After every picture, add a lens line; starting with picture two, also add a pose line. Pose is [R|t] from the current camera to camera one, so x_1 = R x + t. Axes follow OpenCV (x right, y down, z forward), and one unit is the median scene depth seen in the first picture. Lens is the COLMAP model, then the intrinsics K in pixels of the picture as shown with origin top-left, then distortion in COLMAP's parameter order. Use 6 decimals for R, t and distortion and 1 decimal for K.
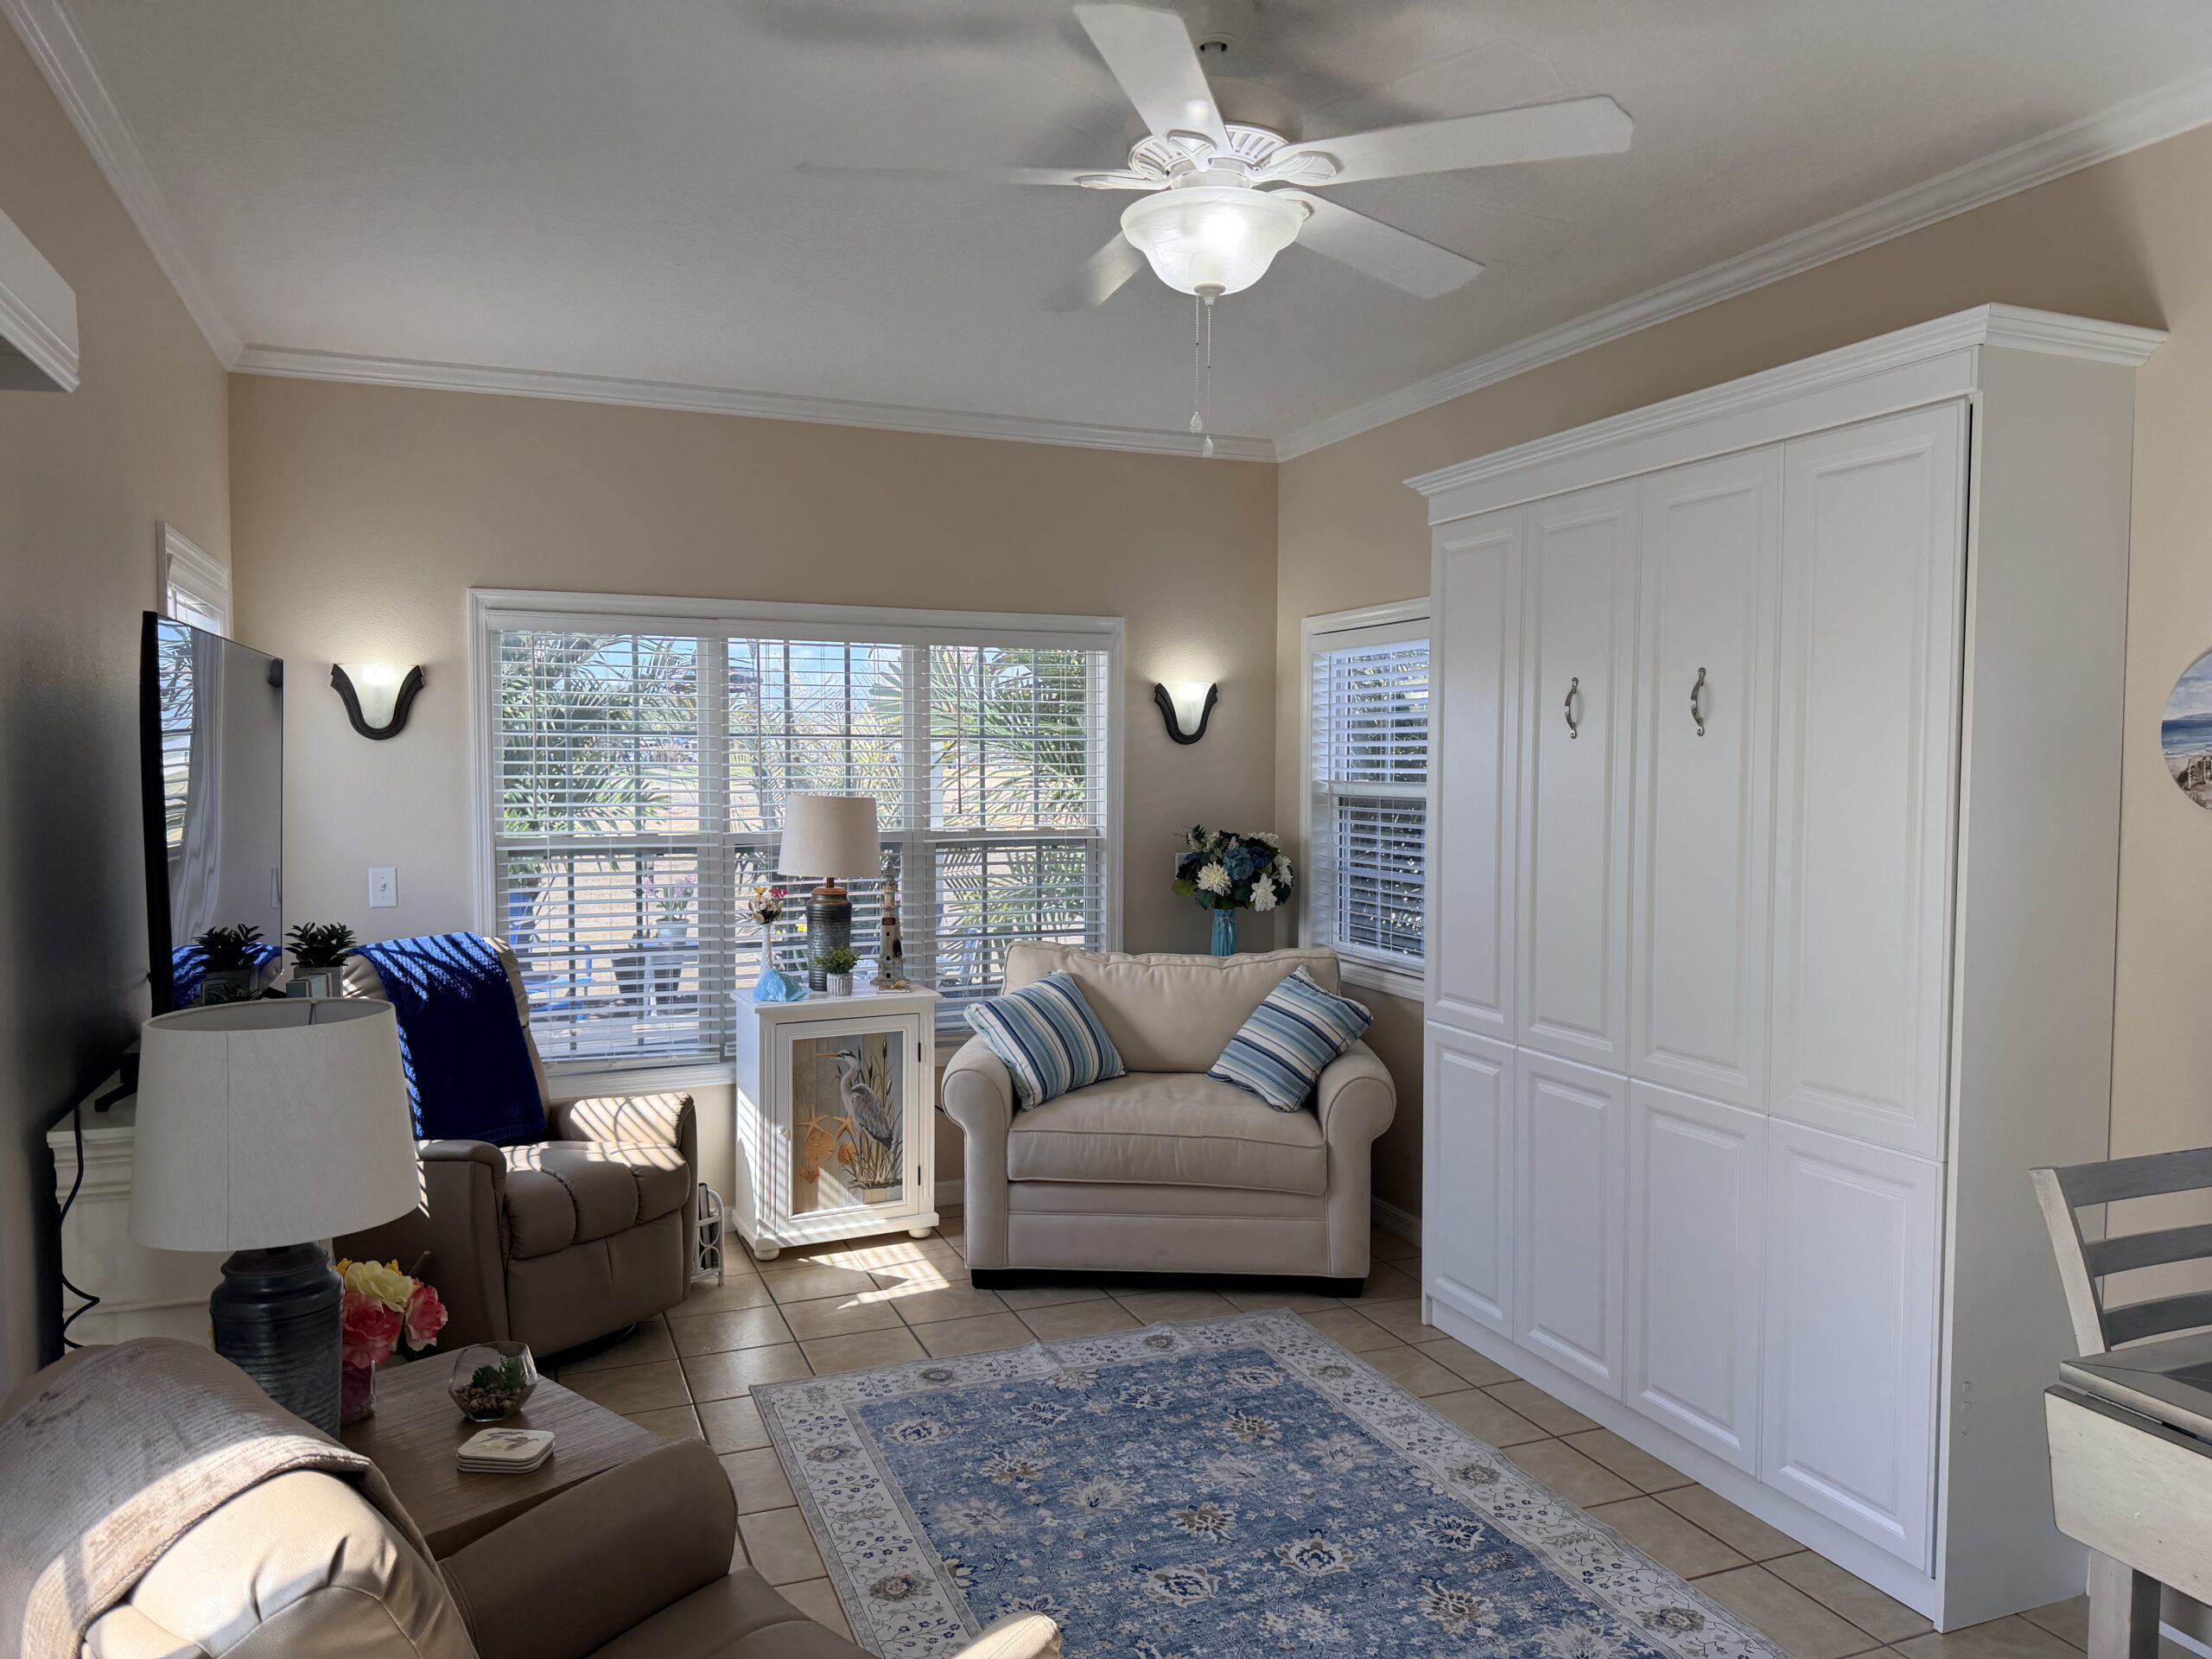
lens RADIAL K [[1550.2, 0, 1079.4], [0, 1550.2, 810.2], [0, 0, 1]] dist [0.072159, -0.085571]
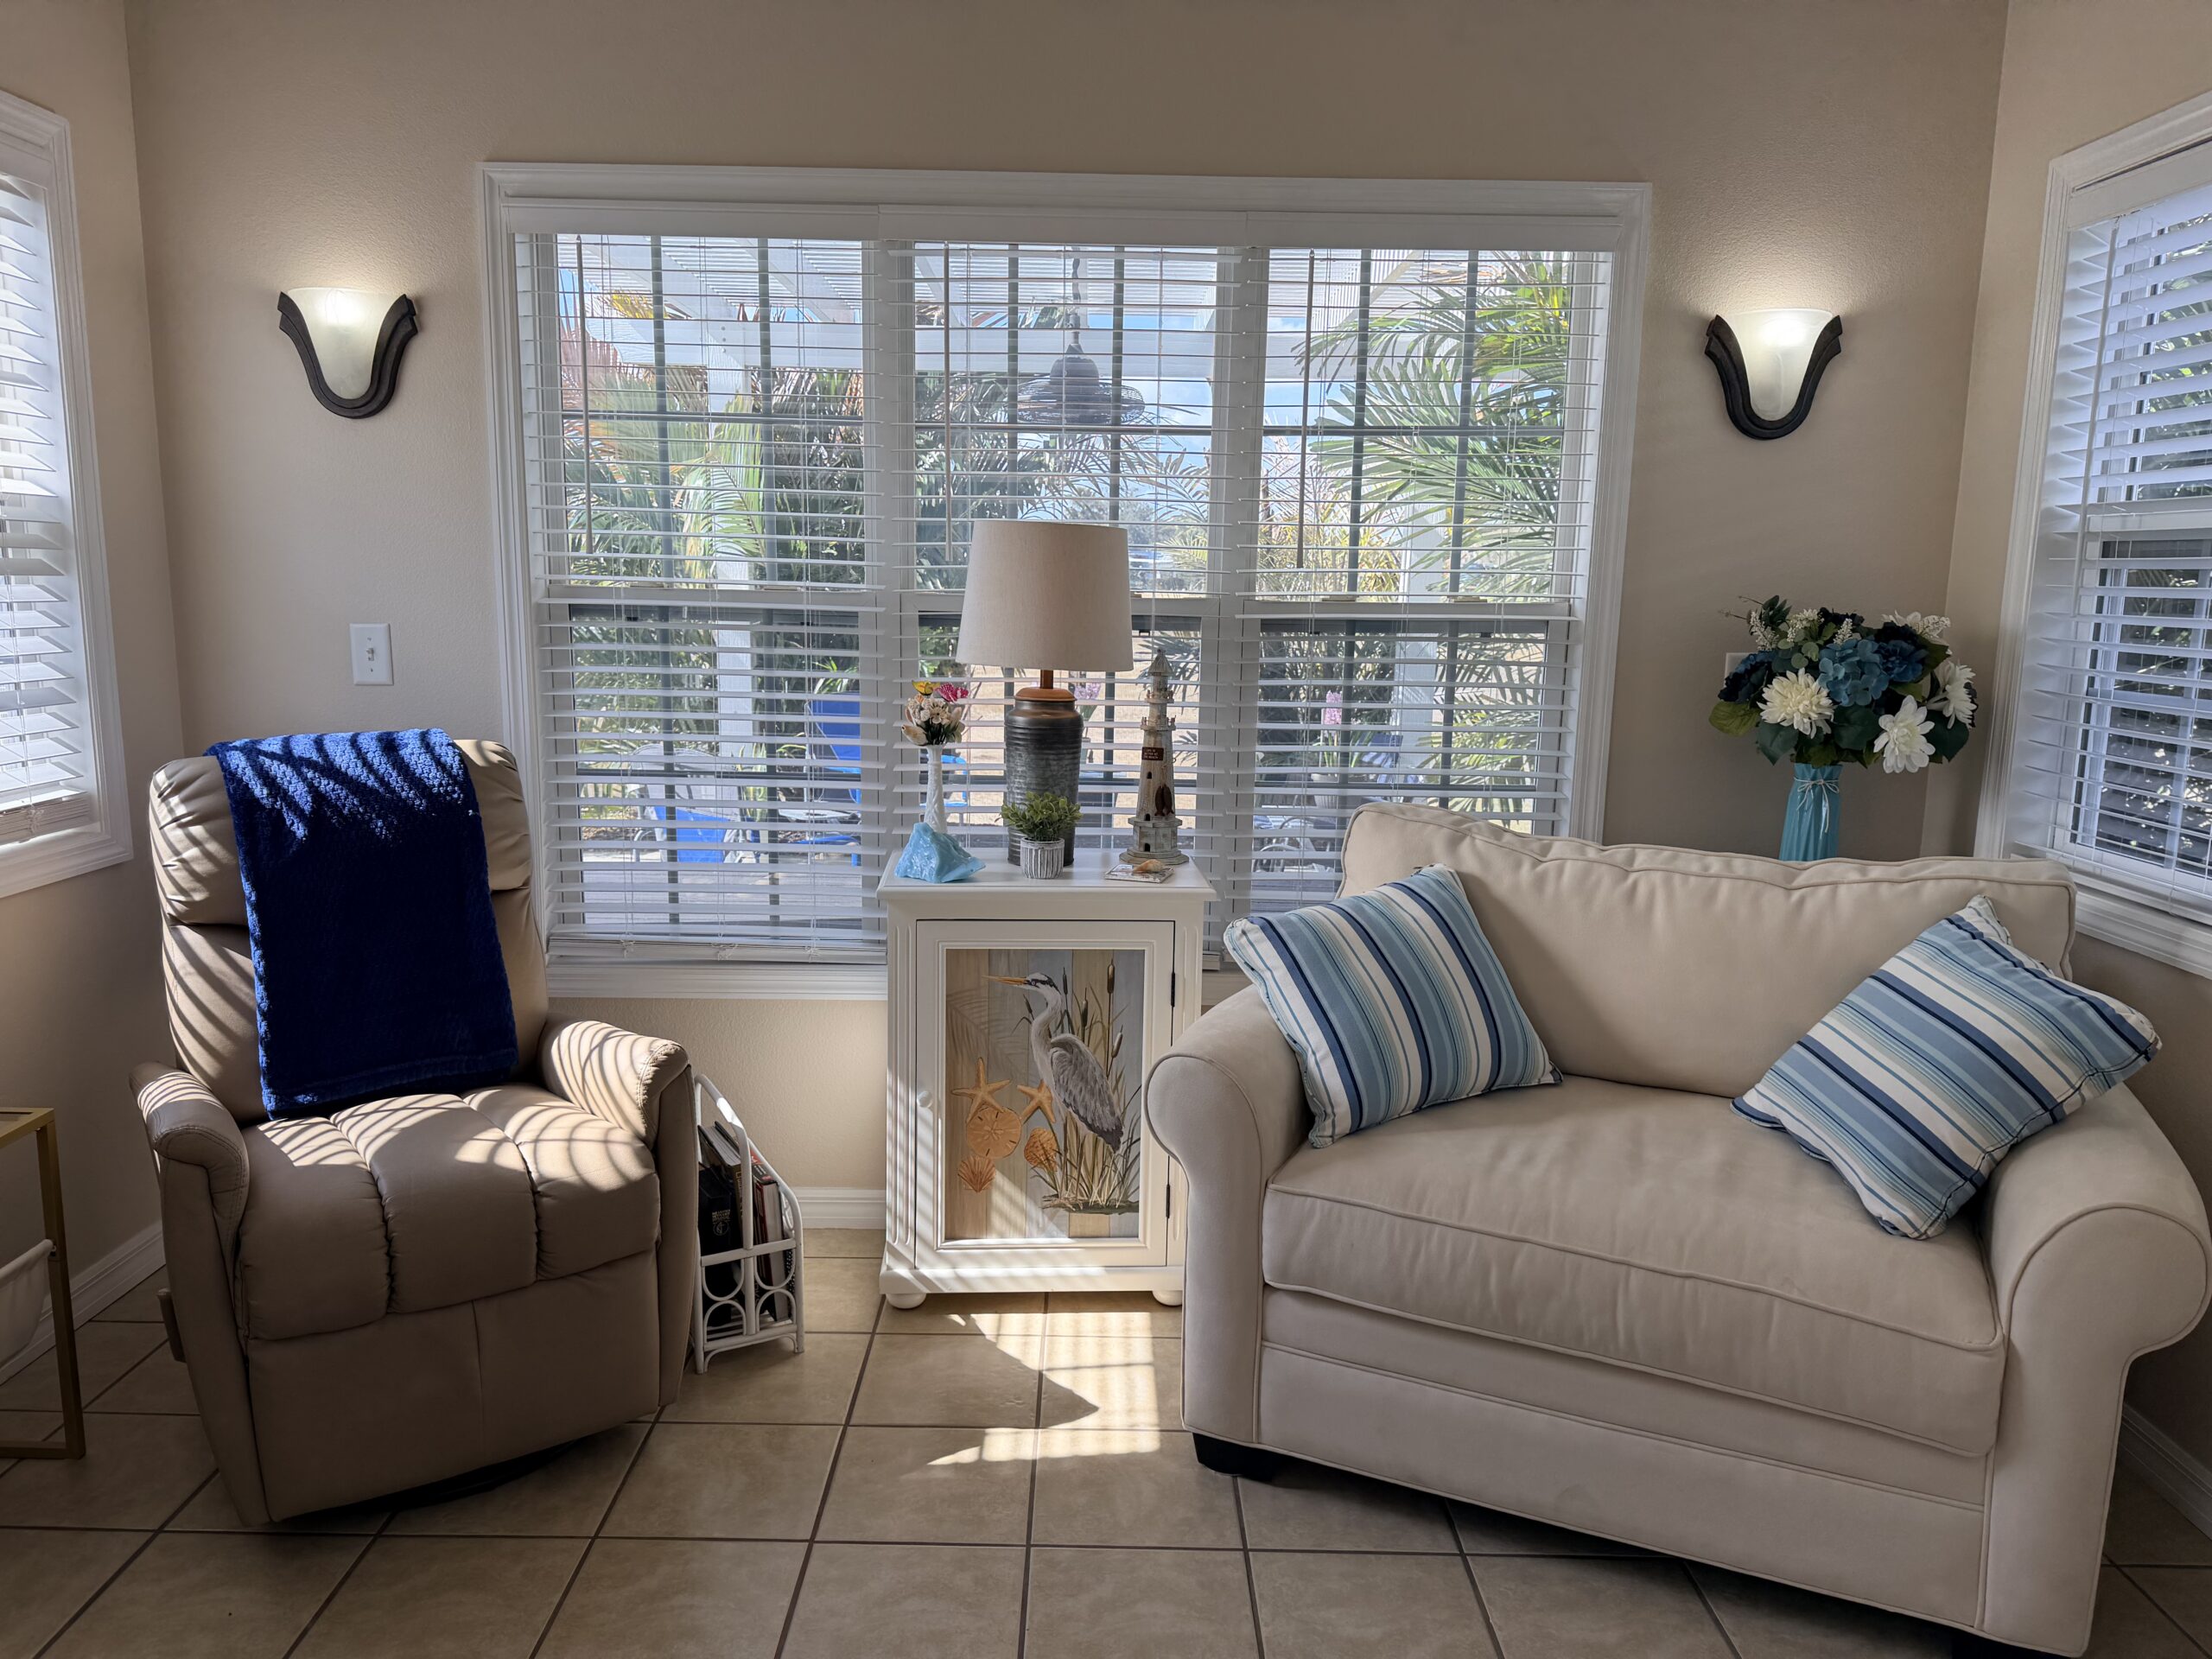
lens RADIAL K [[1550.2, 0, 1091.4], [0, 1550.2, 827.9], [0, 0, 1]] dist [0.072159, -0.085571]
pose [[0.931181, 0.072872, -0.357199, 0.067299], [-0.027701, 0.991129, 0.129987, 0.028381], [0.363502, -0.111147, 0.924939, 0.507474]]
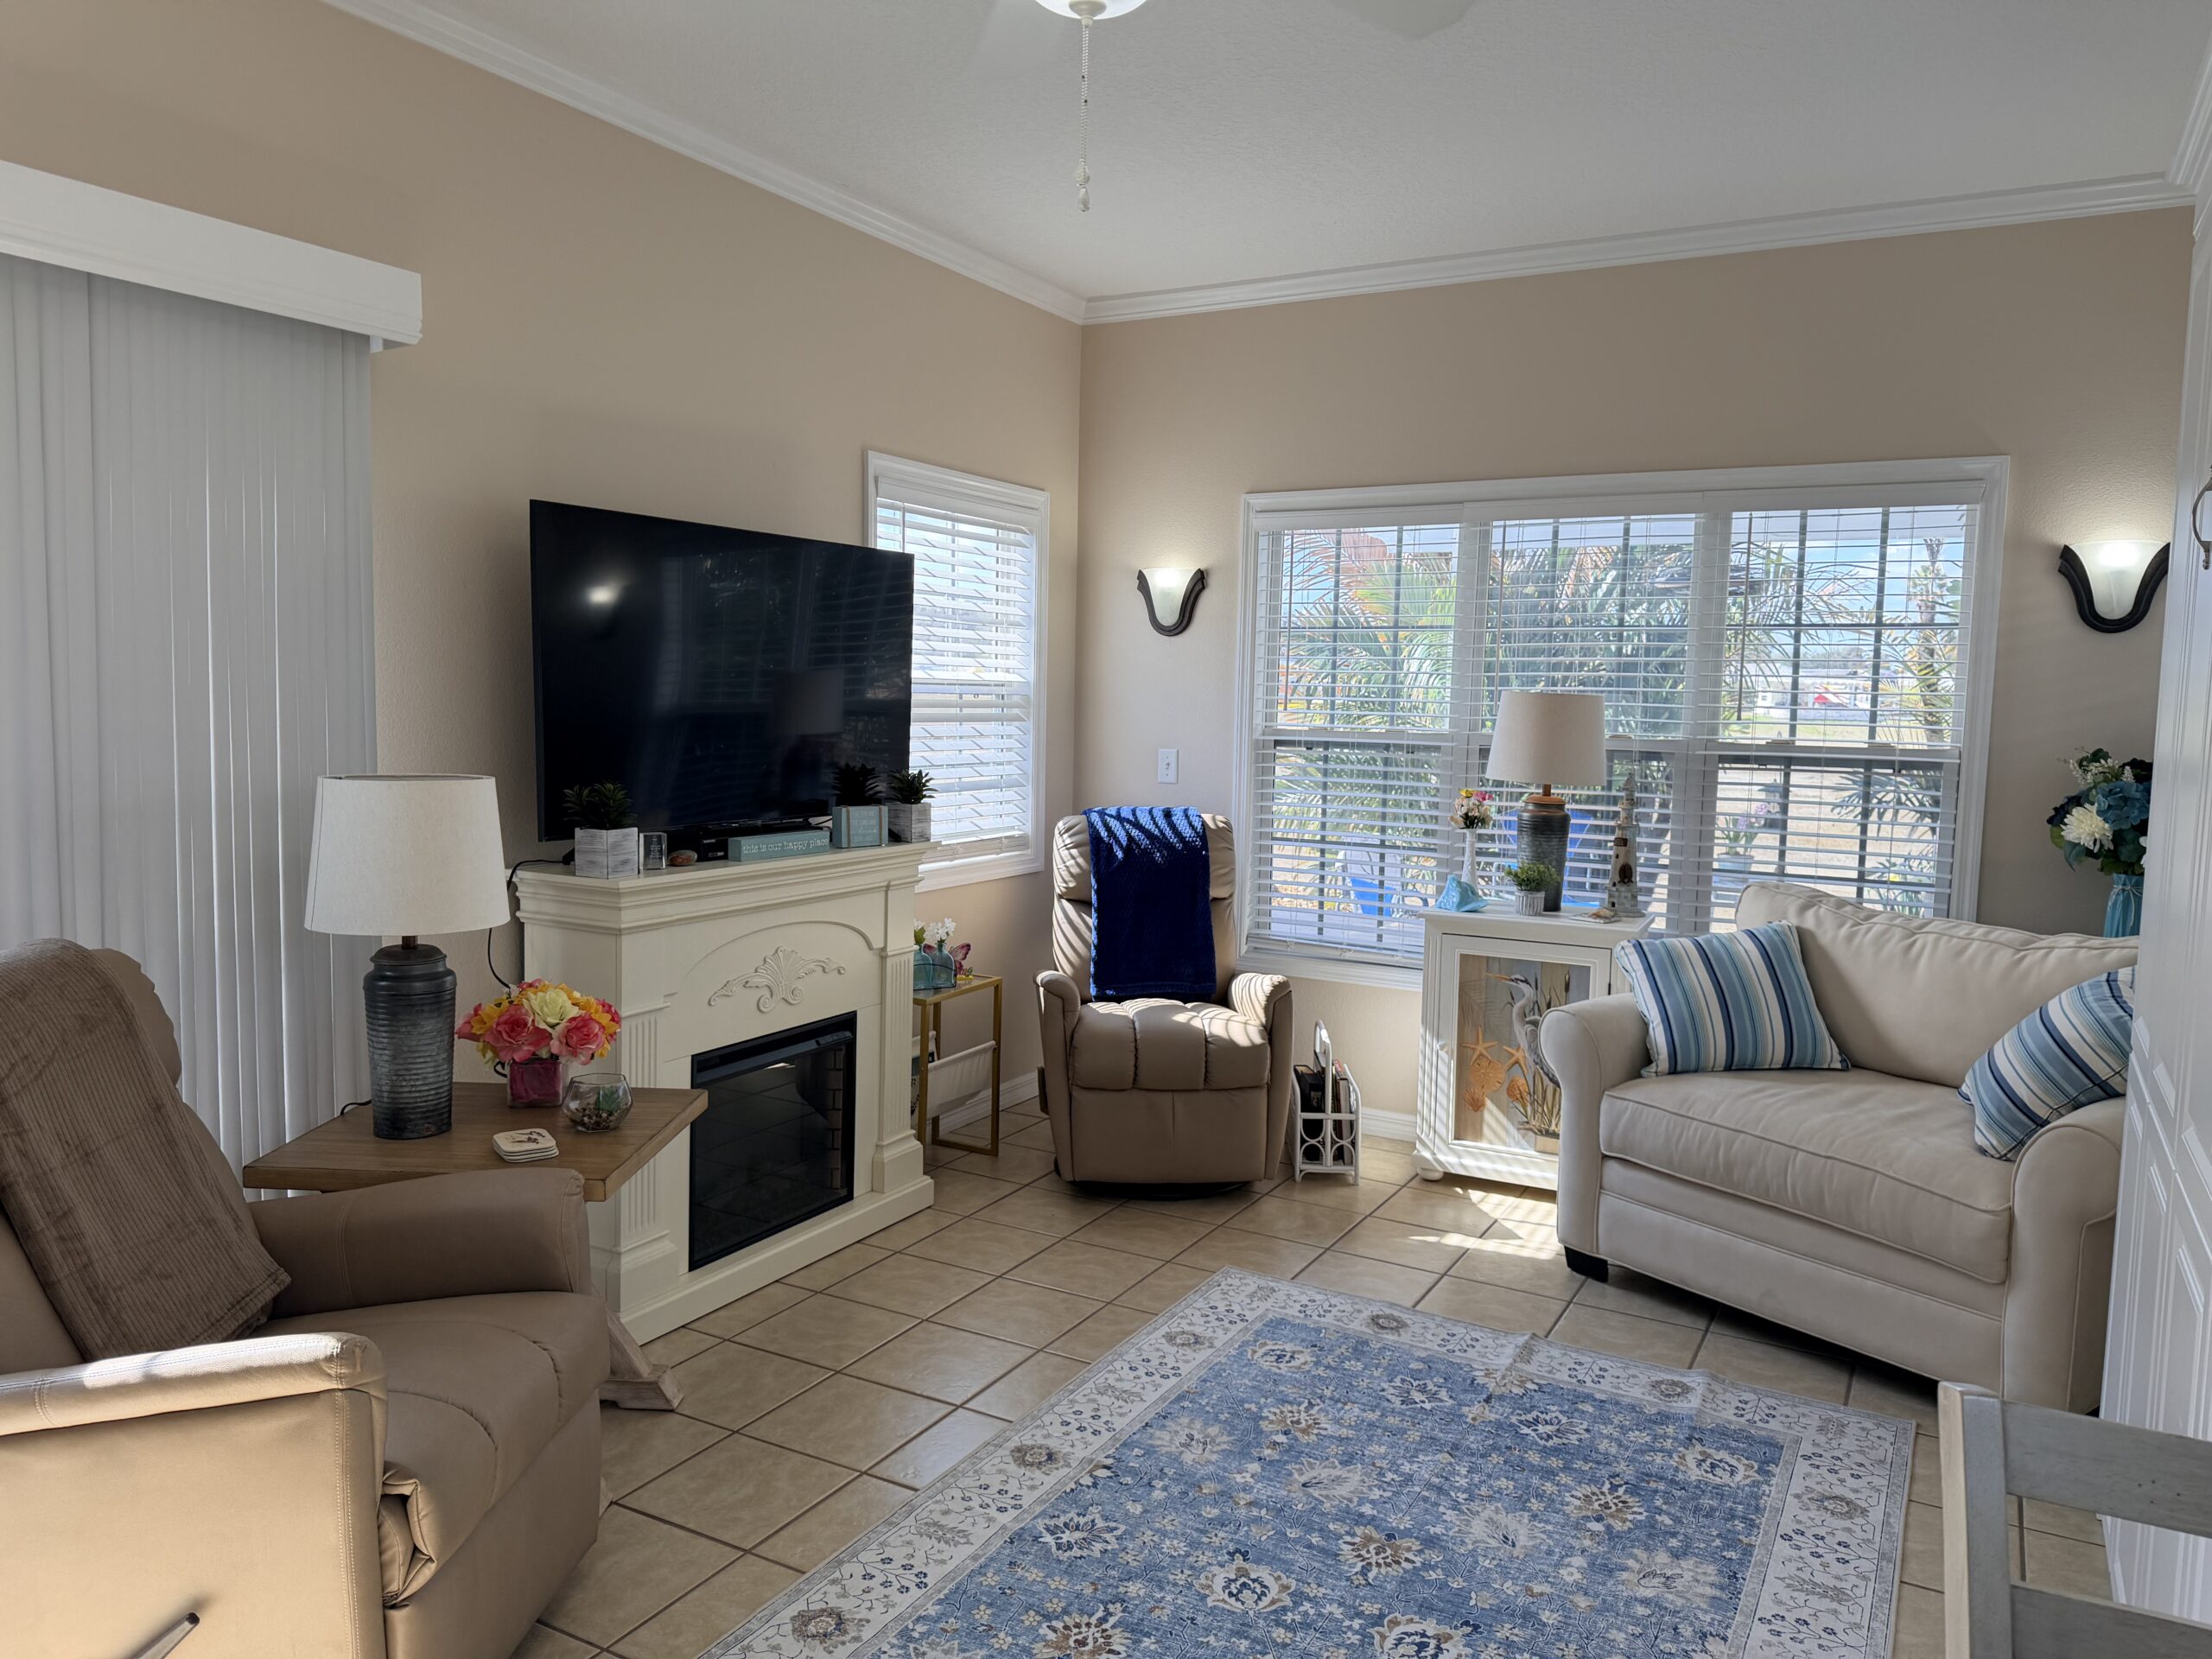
lens RADIAL K [[1550.2, 0, 1108.8], [0, 1550.2, 810.3], [0, 0, 1]] dist [0.072159, -0.085571]
pose [[0.636312, 0.072204, -0.768046, 0.395495], [-0.046947, 0.997389, 0.054870, 0.022095], [0.770002, 0.001143, 0.638040, 0.253081]]
